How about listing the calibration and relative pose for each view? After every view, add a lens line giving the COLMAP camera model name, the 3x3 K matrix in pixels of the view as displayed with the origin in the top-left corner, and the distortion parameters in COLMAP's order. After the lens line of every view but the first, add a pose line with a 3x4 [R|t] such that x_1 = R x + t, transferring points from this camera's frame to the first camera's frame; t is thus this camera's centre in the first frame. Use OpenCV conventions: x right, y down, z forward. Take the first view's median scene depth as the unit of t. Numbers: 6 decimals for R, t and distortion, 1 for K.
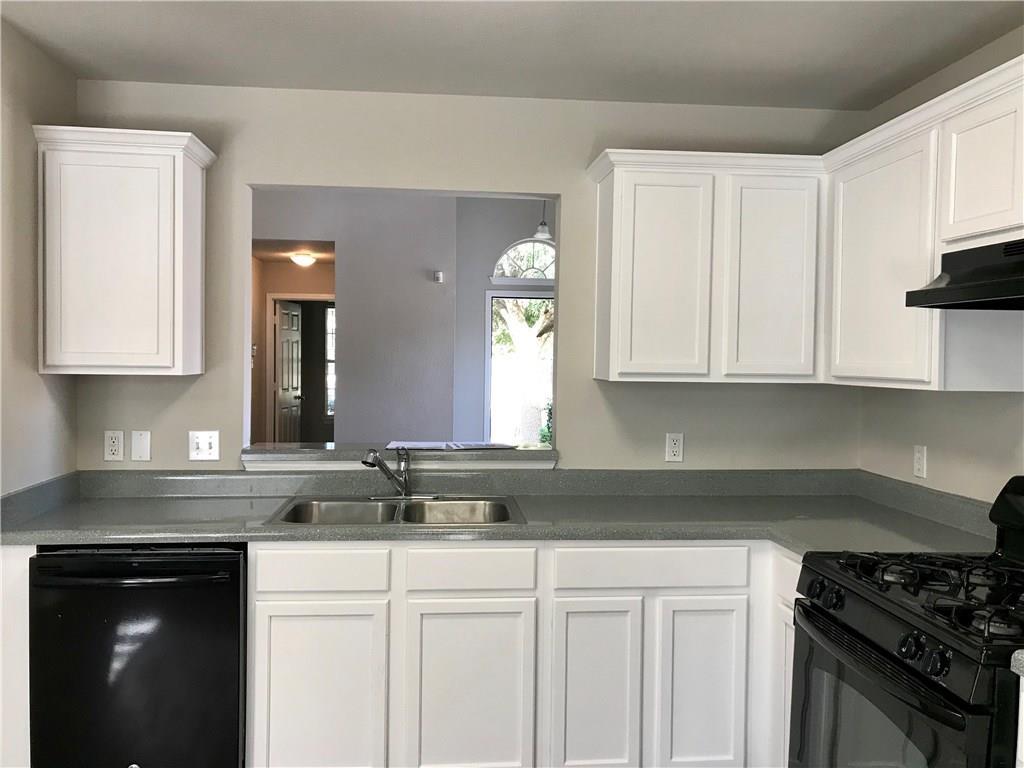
lens RADIAL K [[834.1, 0, 506.8], [0, 834.1, 377.4], [0, 0, 1]] dist [0.044183, -0.071637]
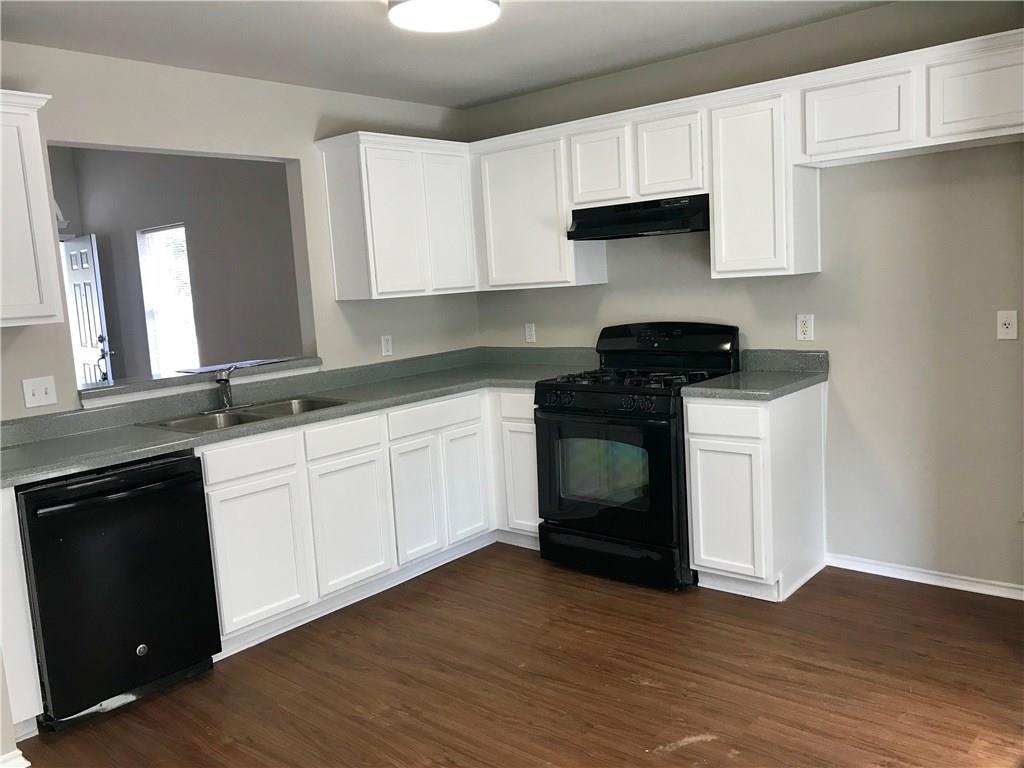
lens RADIAL K [[835.0, 0, 498.9], [0, 835.0, 381.7], [0, 0, 1]] dist [0.043843, -0.065858]
pose [[0.722285, -0.143198, 0.676608, -0.705654], [0.088618, 0.989428, 0.114802, -0.001207], [-0.685894, -0.022960, 0.727339, -0.177880]]
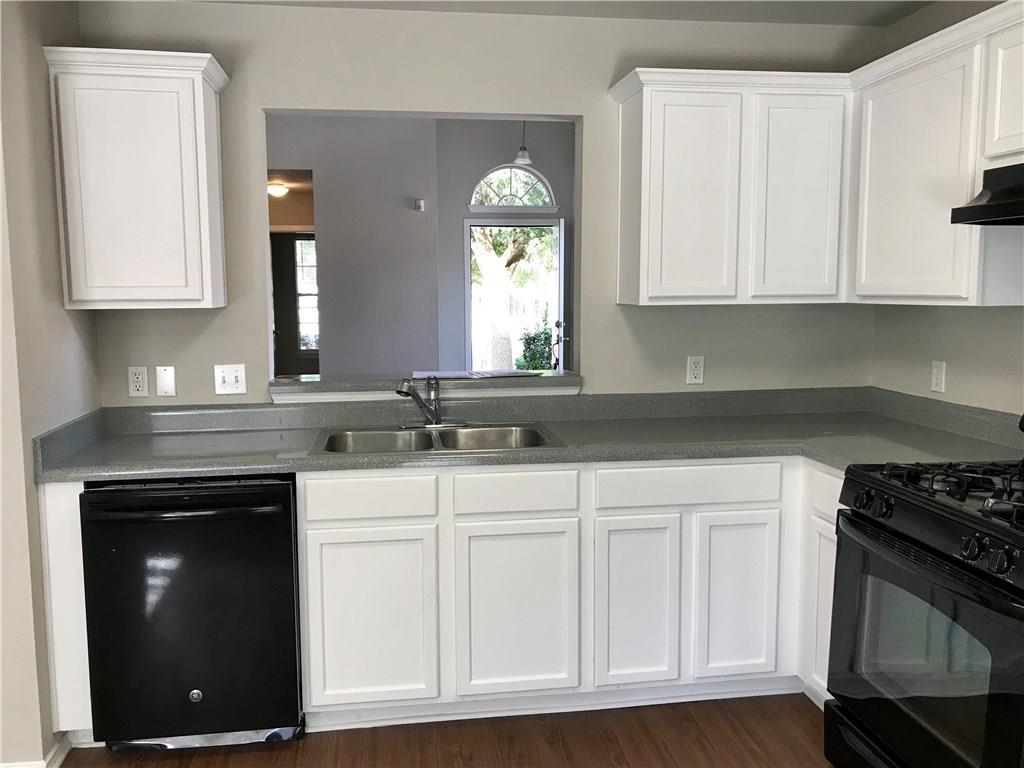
lens RADIAL K [[835.0, 0, 498.9], [0, 835.0, 381.7], [0, 0, 1]] dist [0.043843, -0.065858]
pose [[0.998703, -0.025140, 0.044267, -0.094107], [0.021179, 0.995913, 0.087794, 0.003979], [-0.046293, -0.086743, 0.995155, -0.003792]]
